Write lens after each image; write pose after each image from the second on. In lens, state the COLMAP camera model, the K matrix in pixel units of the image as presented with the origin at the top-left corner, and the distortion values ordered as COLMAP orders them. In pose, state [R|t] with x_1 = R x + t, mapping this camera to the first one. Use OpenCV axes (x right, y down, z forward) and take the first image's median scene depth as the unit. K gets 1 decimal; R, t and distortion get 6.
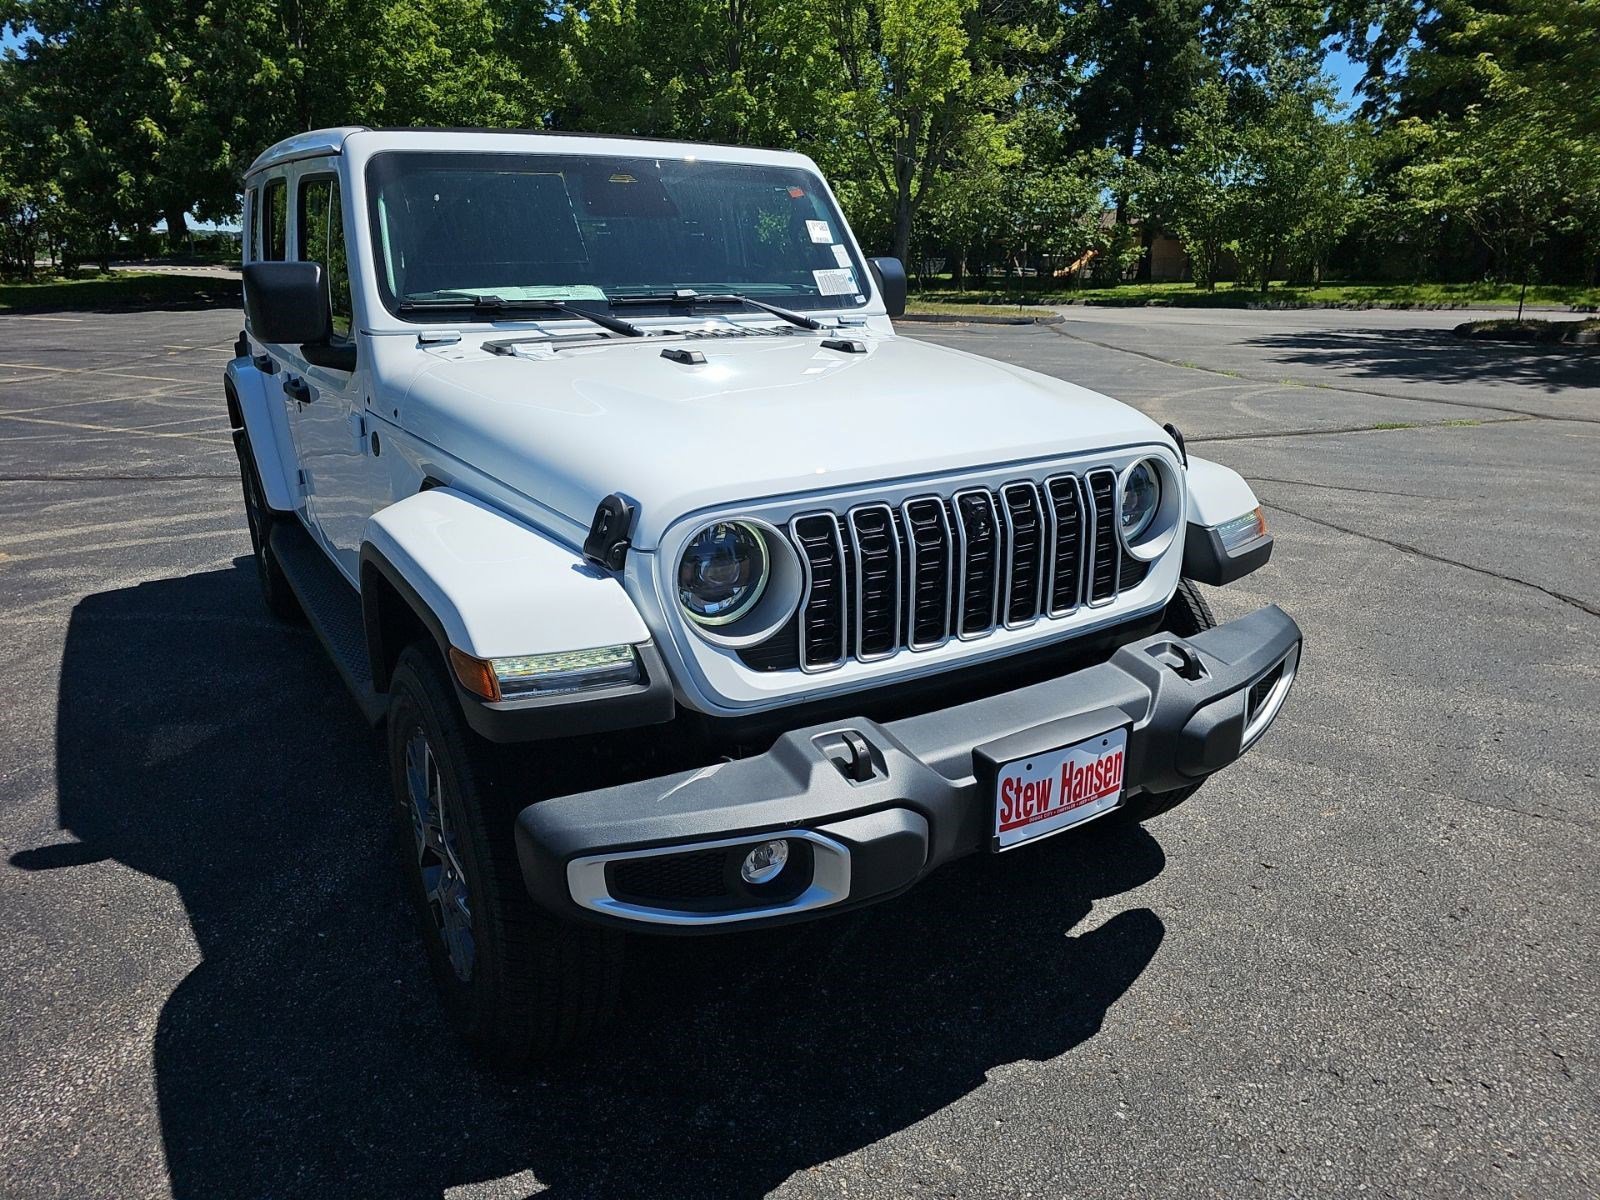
lens RADIAL K [[1088.7, 0, 804.6], [0, 1088.7, 593.6], [0, 0, 1]] dist [0.045903, -0.041675]
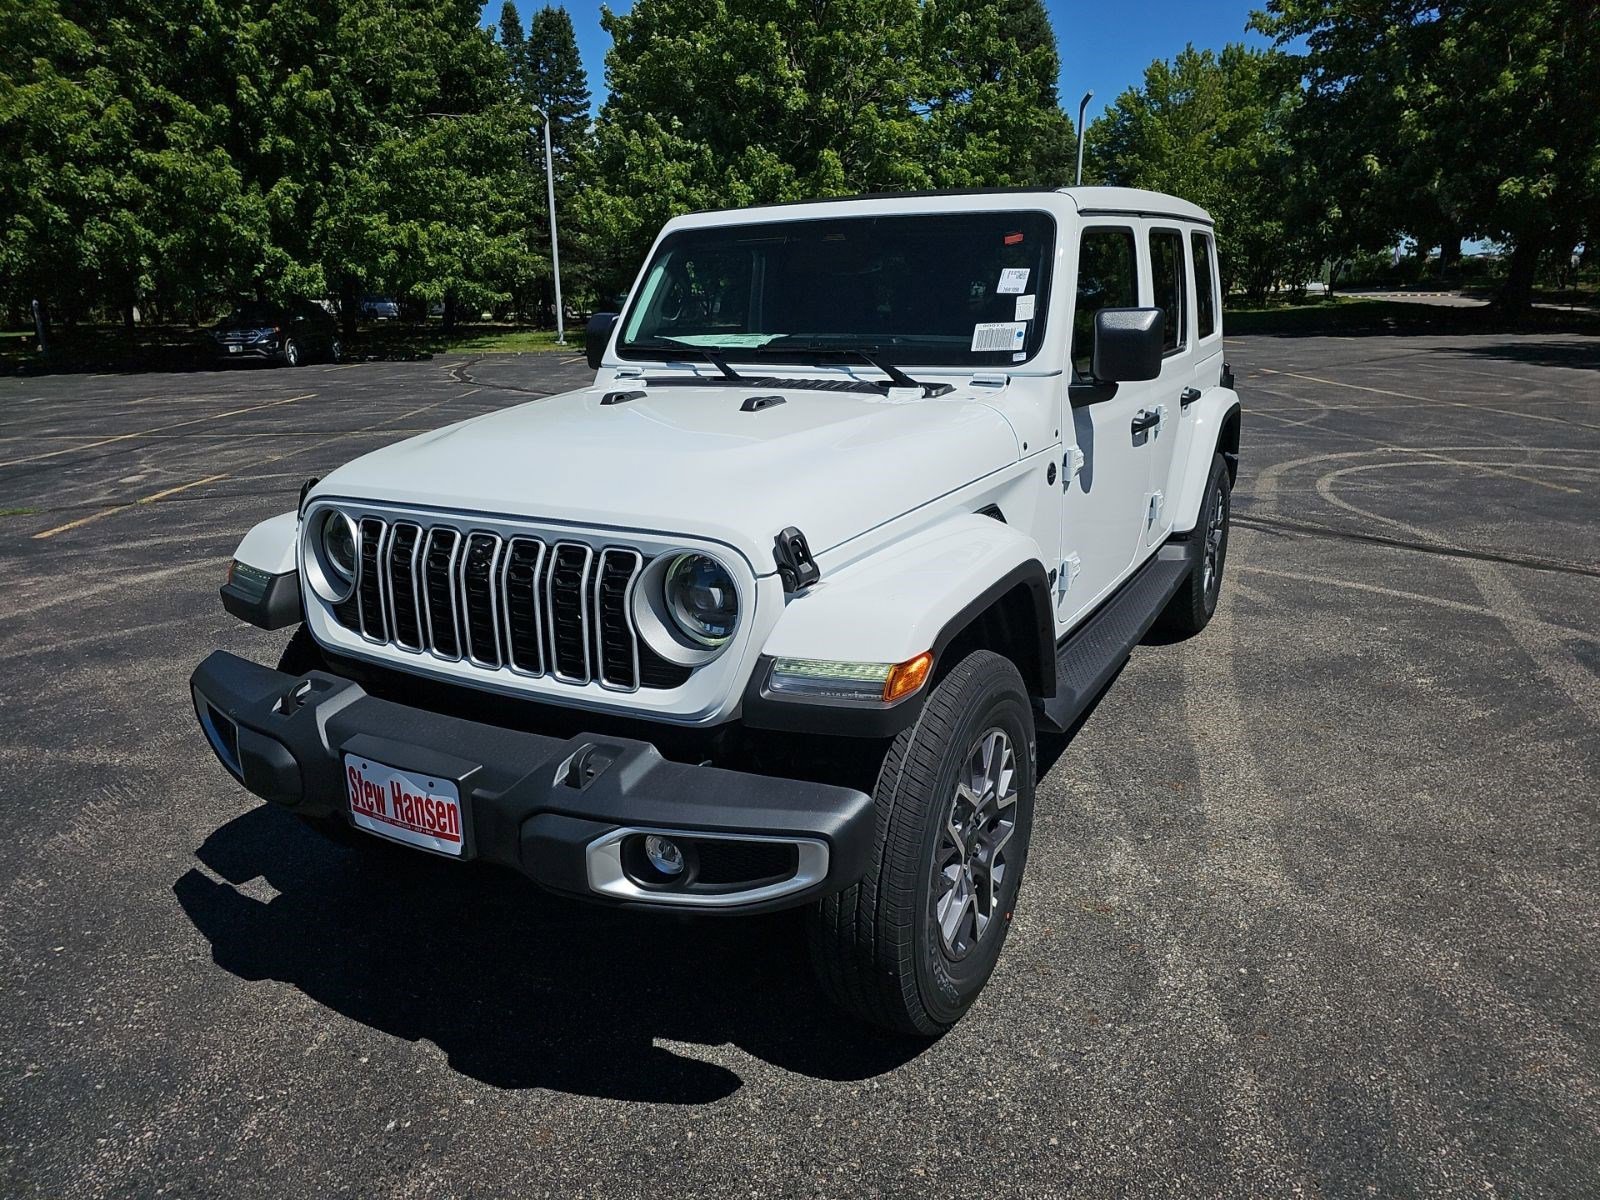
lens RADIAL K [[1088.7, 0, 804.6], [0, 1088.7, 604.6], [0, 0, 1]] dist [0.045903, -0.041675]
pose [[0.472339, 0.239820, -0.848164, 1.210404], [-0.247727, 0.959606, 0.133372, -0.242729], [0.845889, 0.147116, 0.512669, 0.686893]]
